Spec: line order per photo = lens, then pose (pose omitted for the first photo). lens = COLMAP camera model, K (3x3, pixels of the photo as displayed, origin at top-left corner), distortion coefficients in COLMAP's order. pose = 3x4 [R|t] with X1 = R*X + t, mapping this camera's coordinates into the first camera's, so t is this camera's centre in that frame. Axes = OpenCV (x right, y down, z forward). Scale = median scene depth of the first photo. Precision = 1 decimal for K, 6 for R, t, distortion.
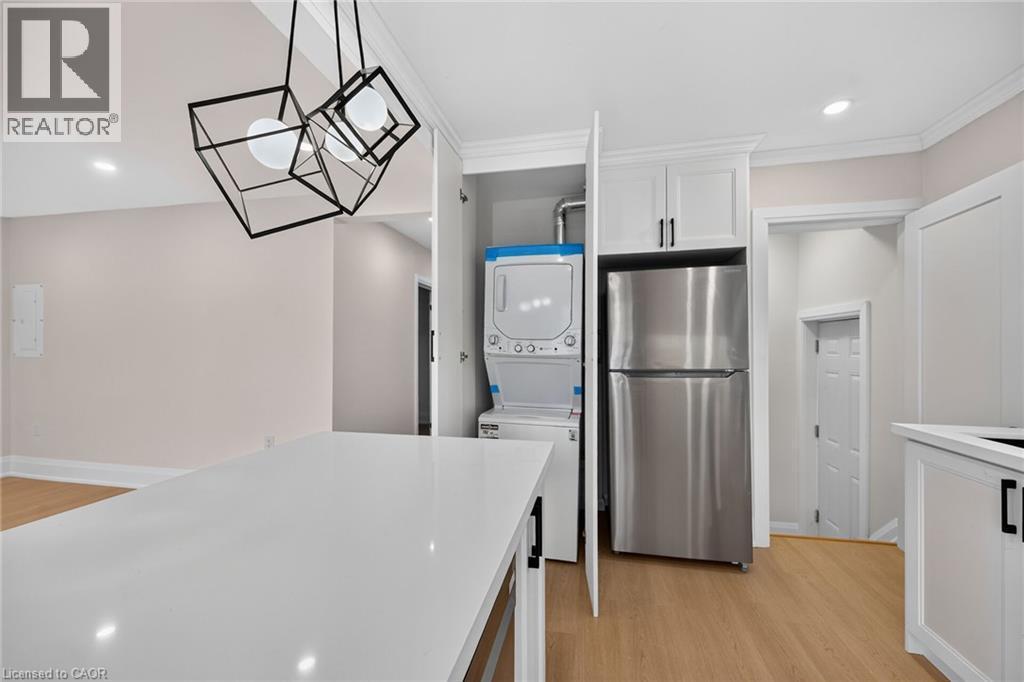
lens RADIAL K [[406.0, 0, 510.2], [0, 406.0, 348.2], [0, 0, 1]] dist [0.005291, -0.001188]
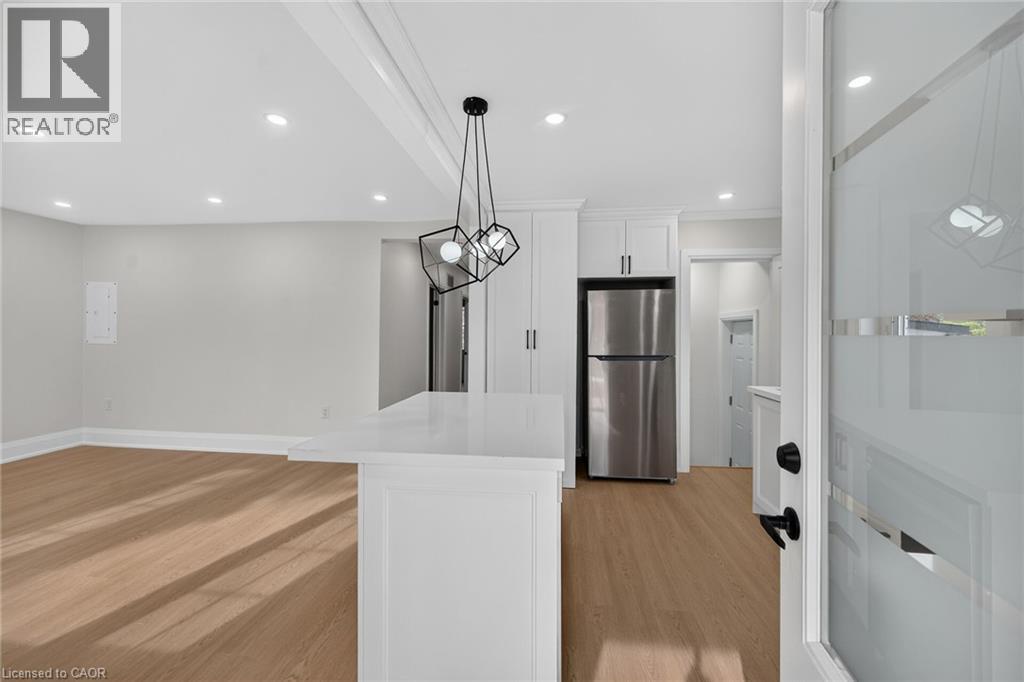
lens RADIAL K [[406.0, 0, 512.8], [0, 406.0, 337.1], [0, 0, 1]] dist [0.005291, -0.001188]
pose [[0.995672, 0.006546, 0.092701, -0.169986], [-0.007094, 0.999959, 0.005585, -0.020718], [-0.092661, -0.006218, 0.995678, -0.463078]]
